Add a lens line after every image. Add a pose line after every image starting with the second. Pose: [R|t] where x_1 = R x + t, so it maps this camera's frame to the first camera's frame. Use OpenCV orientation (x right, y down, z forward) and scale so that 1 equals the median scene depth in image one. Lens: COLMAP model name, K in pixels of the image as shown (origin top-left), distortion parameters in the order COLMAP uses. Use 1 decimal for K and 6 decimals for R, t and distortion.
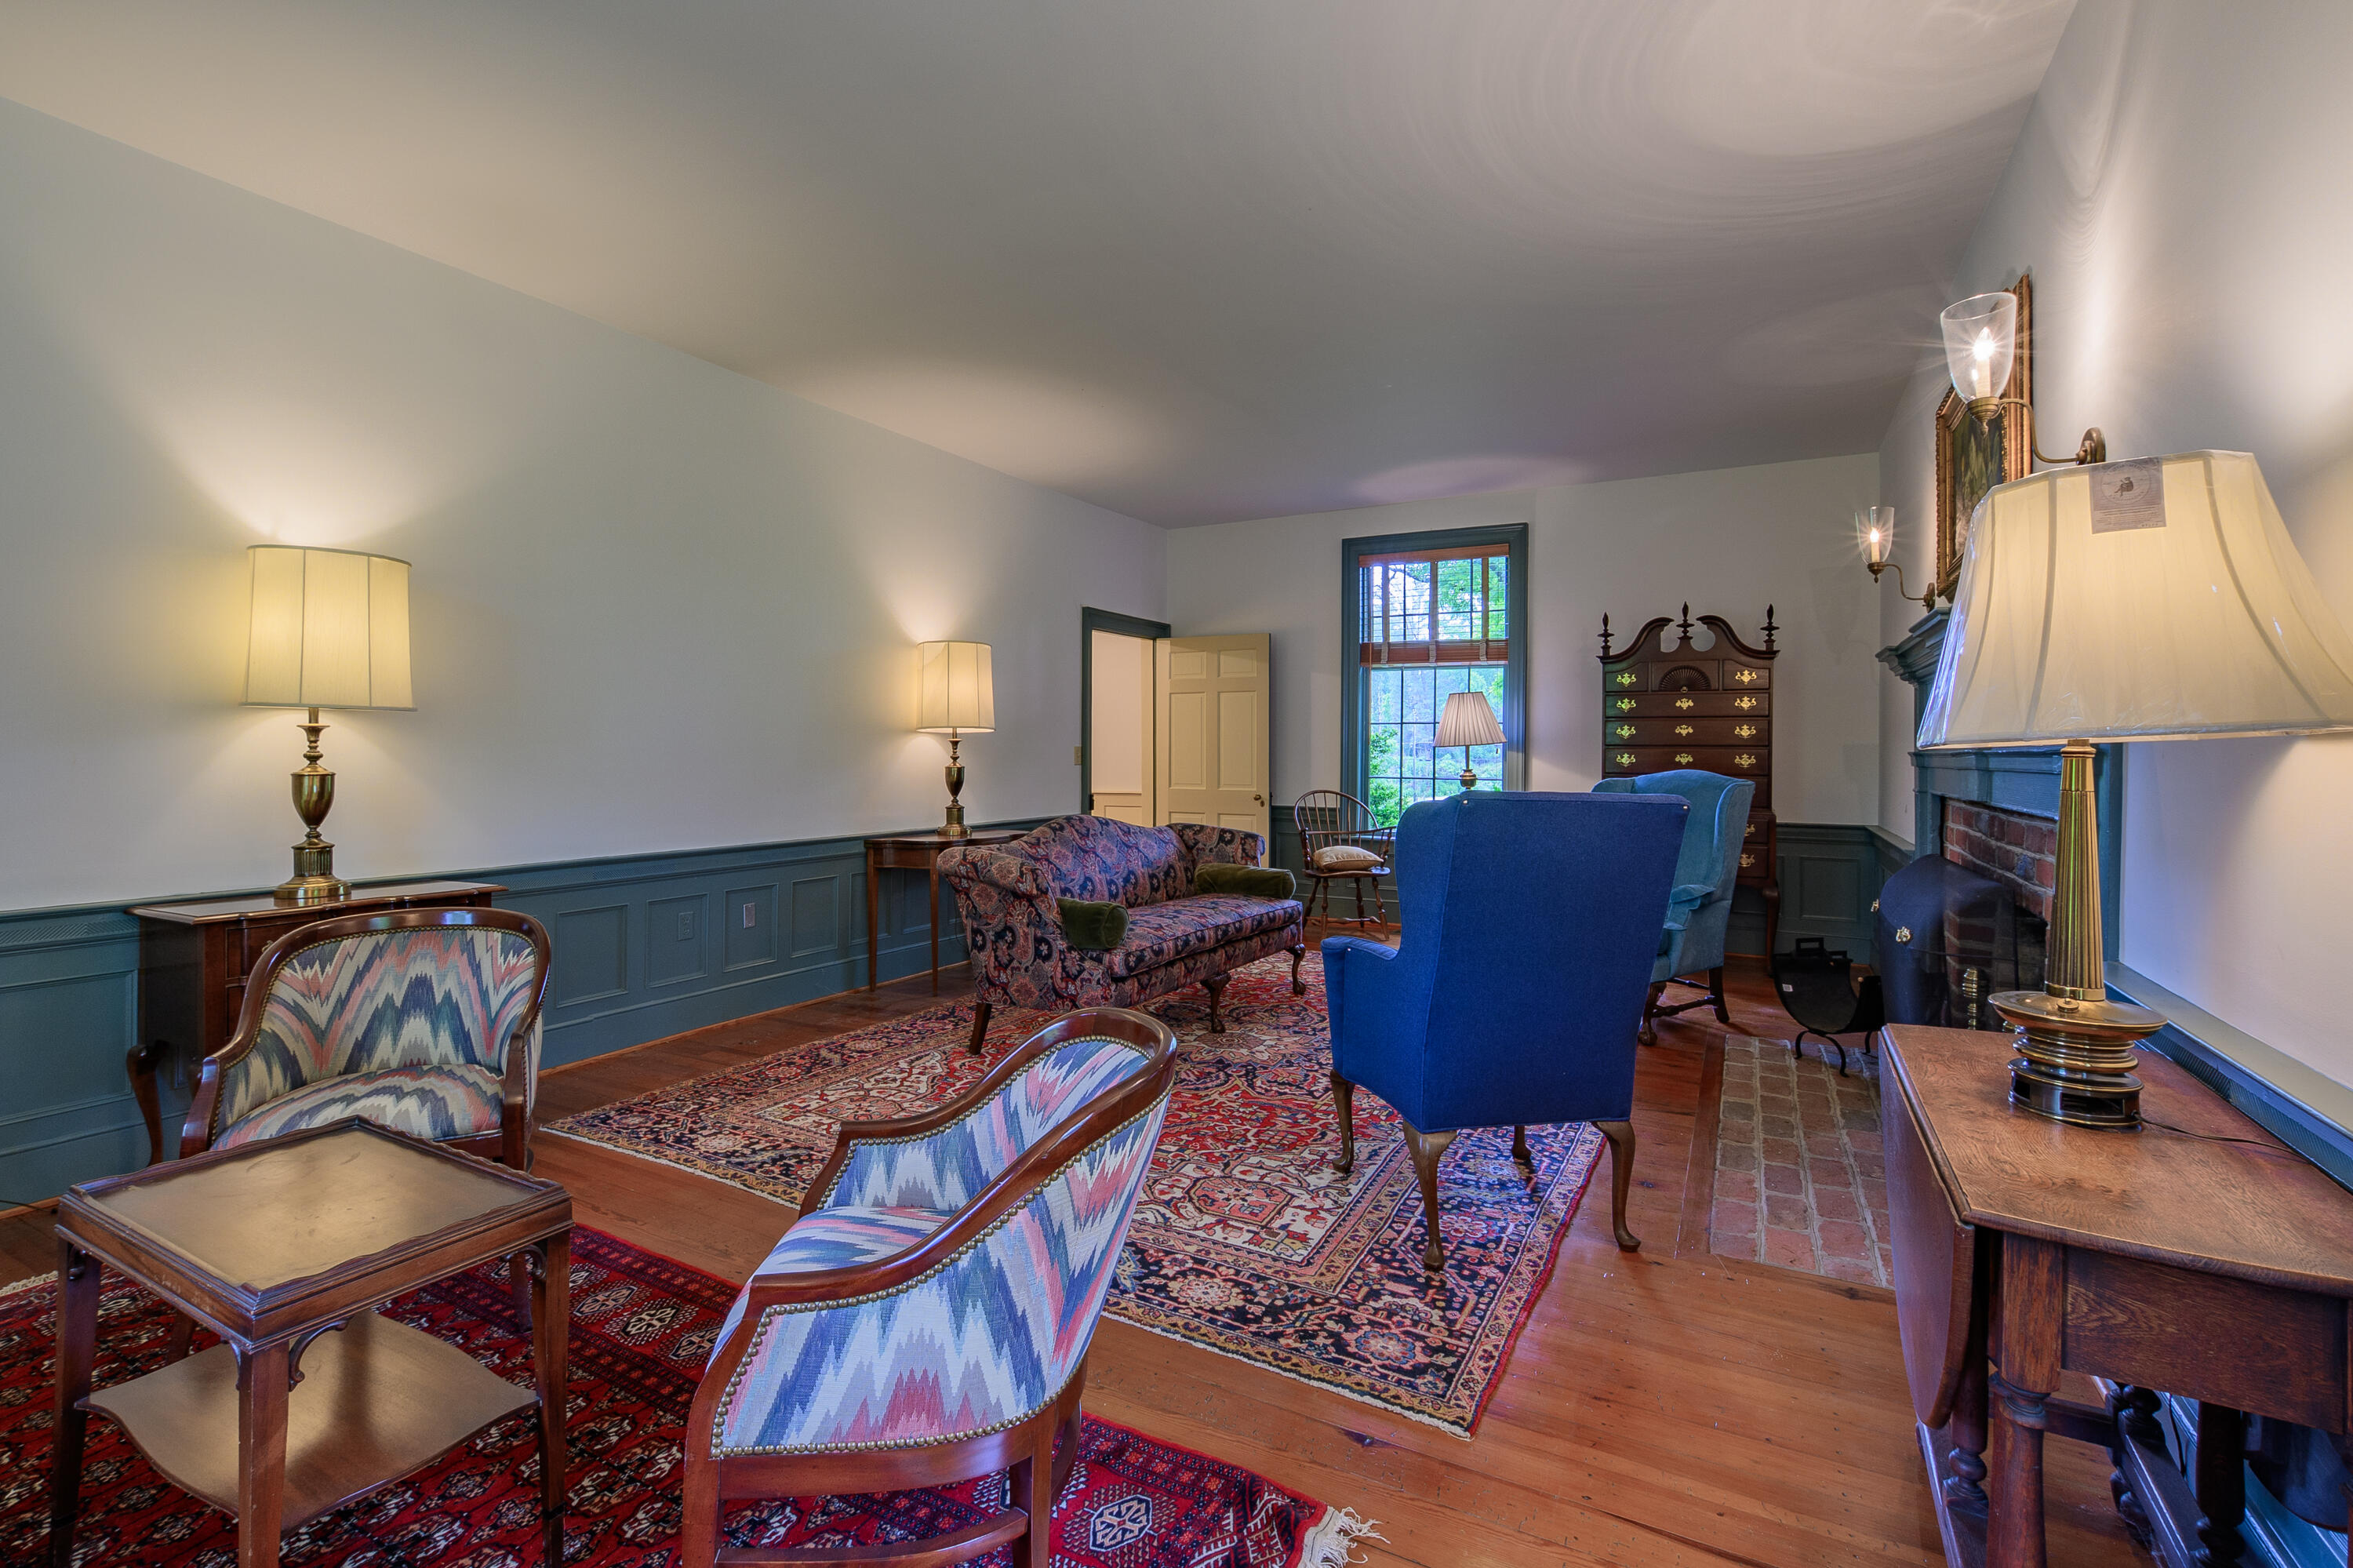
lens RADIAL K [[1043.6, 0, 1176.5], [0, 1043.6, 784.0], [0, 0, 1]] dist [-0.000021, -0.000004]
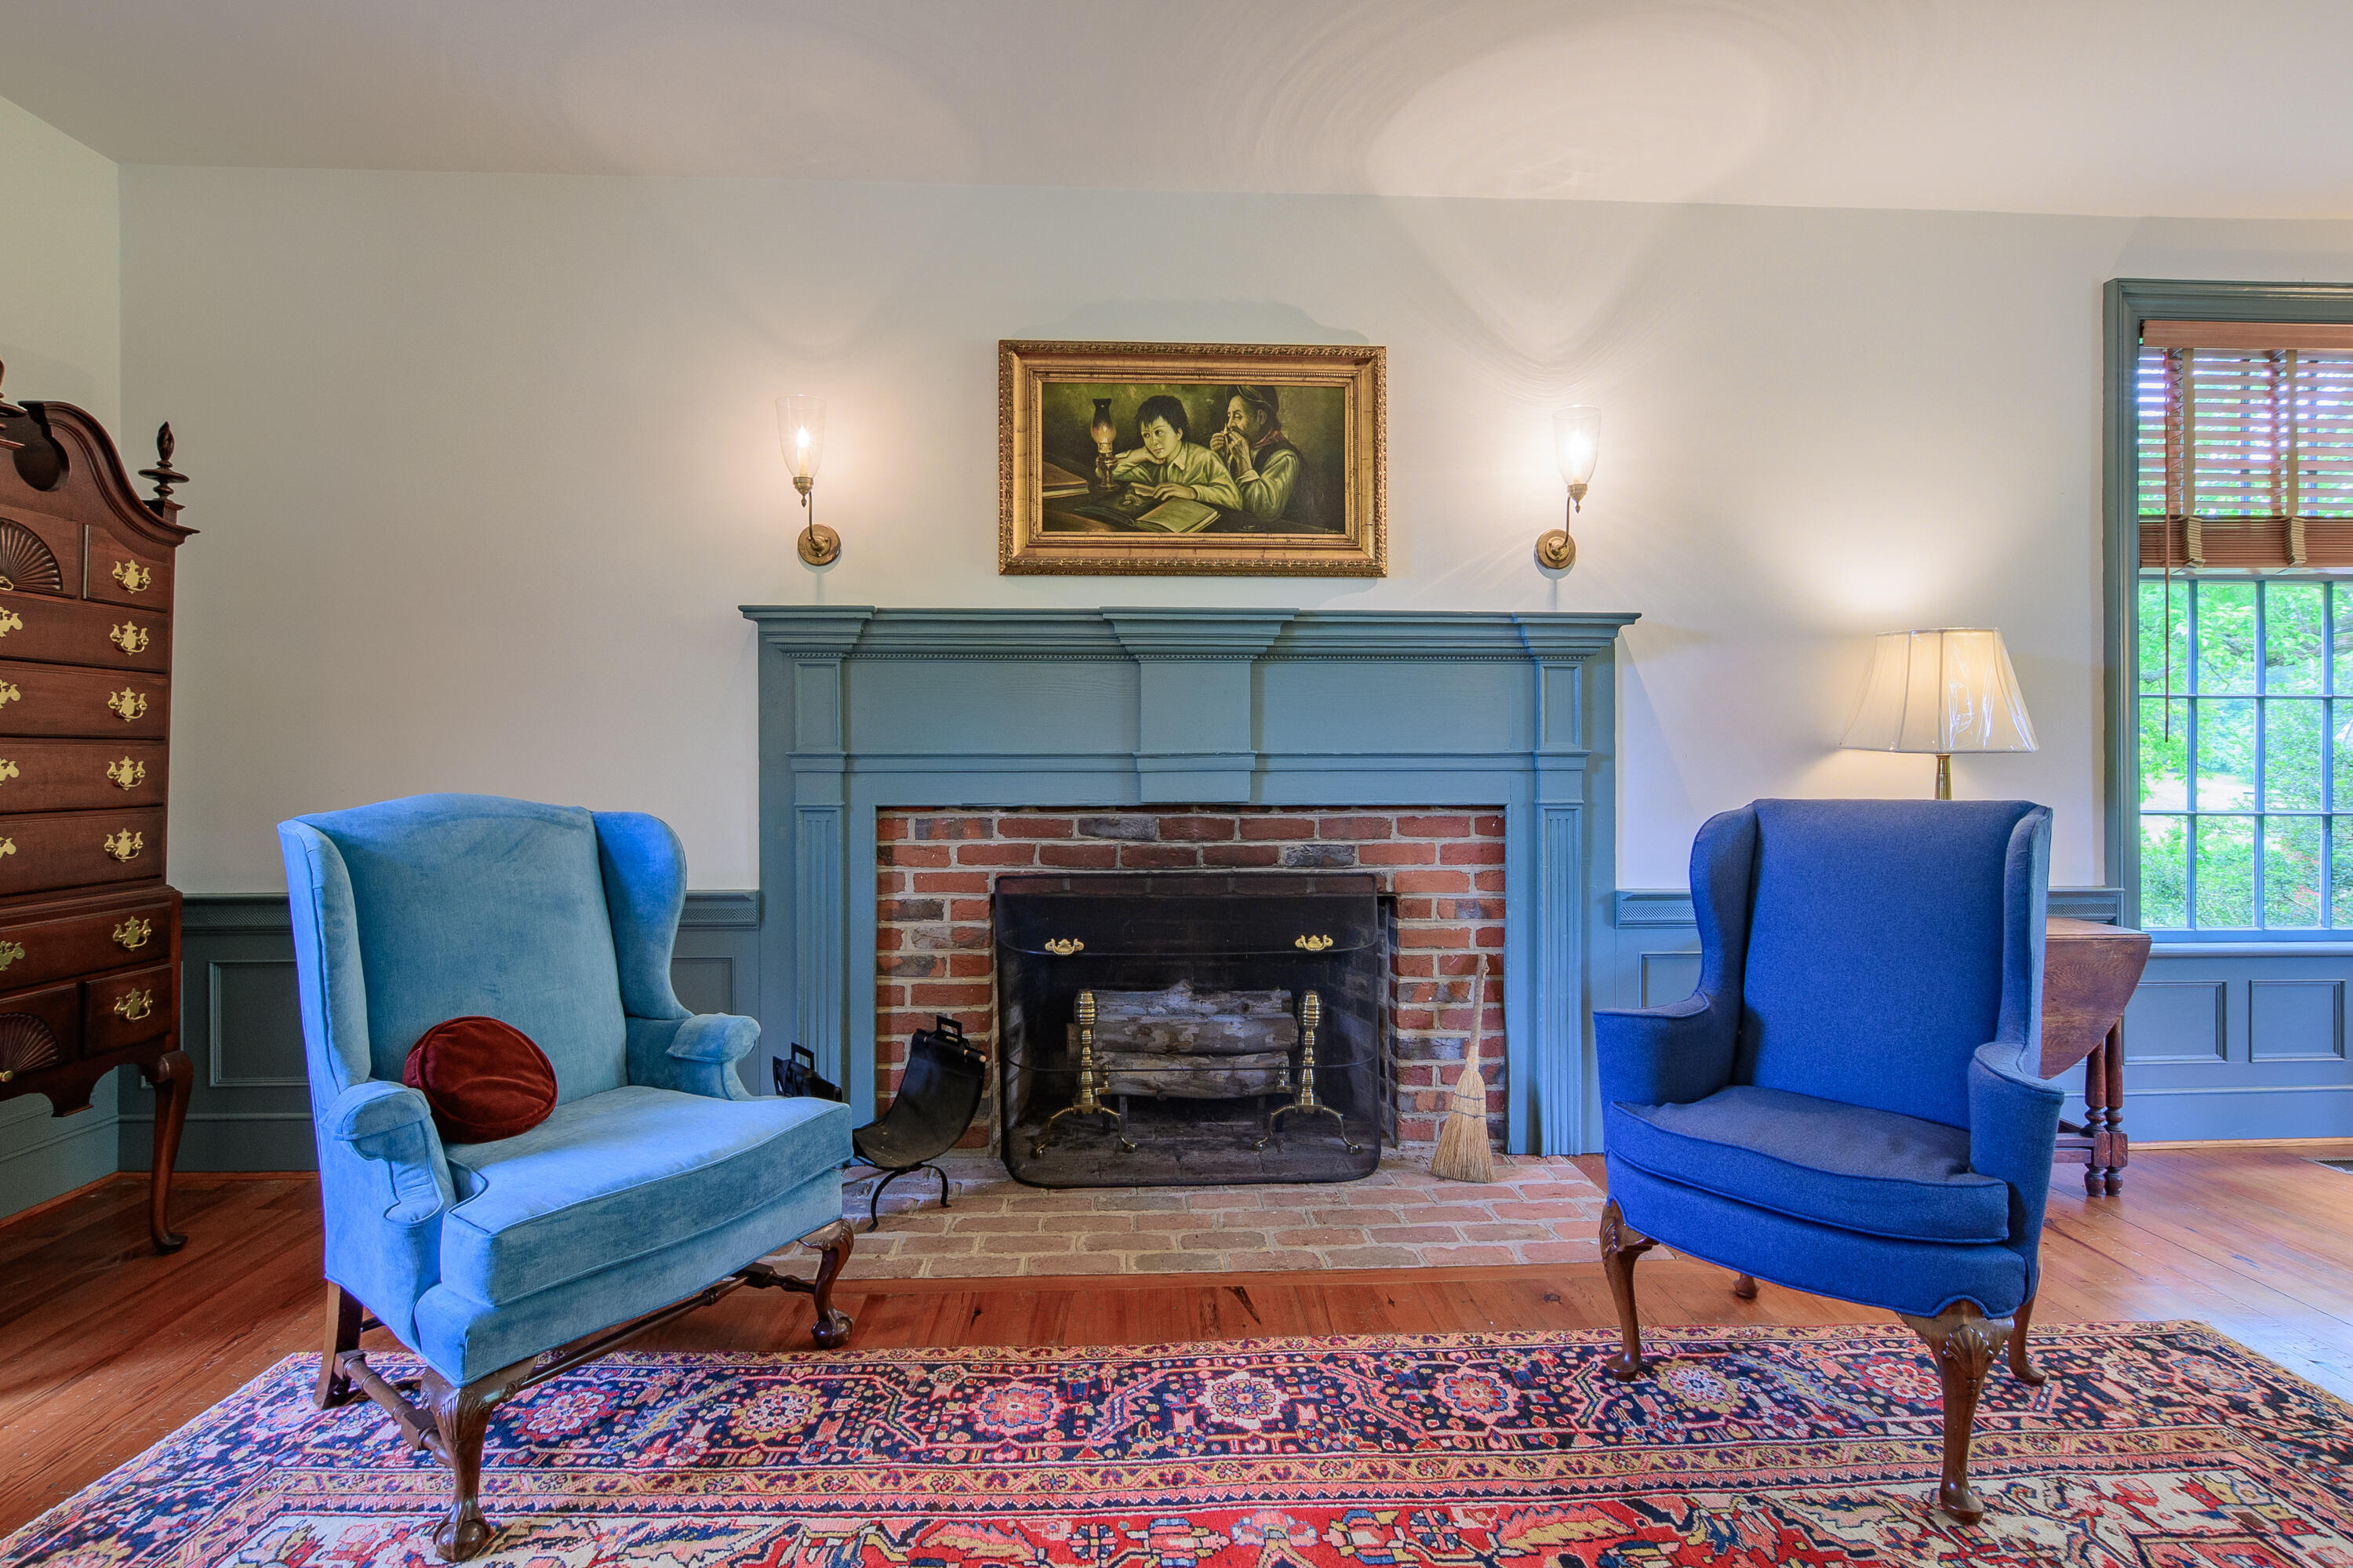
lens RADIAL K [[1127.3, 0, 1176.0], [0, 1127.3, 751.2], [0, 0, 1]] dist [-0.030280, 0.011814]
pose [[-0.514593, -0.003629, 0.857427, -0.146587], [0.022386, 0.999593, 0.017666, -0.062351], [-0.857142, 0.028285, -0.514302, 1.889527]]
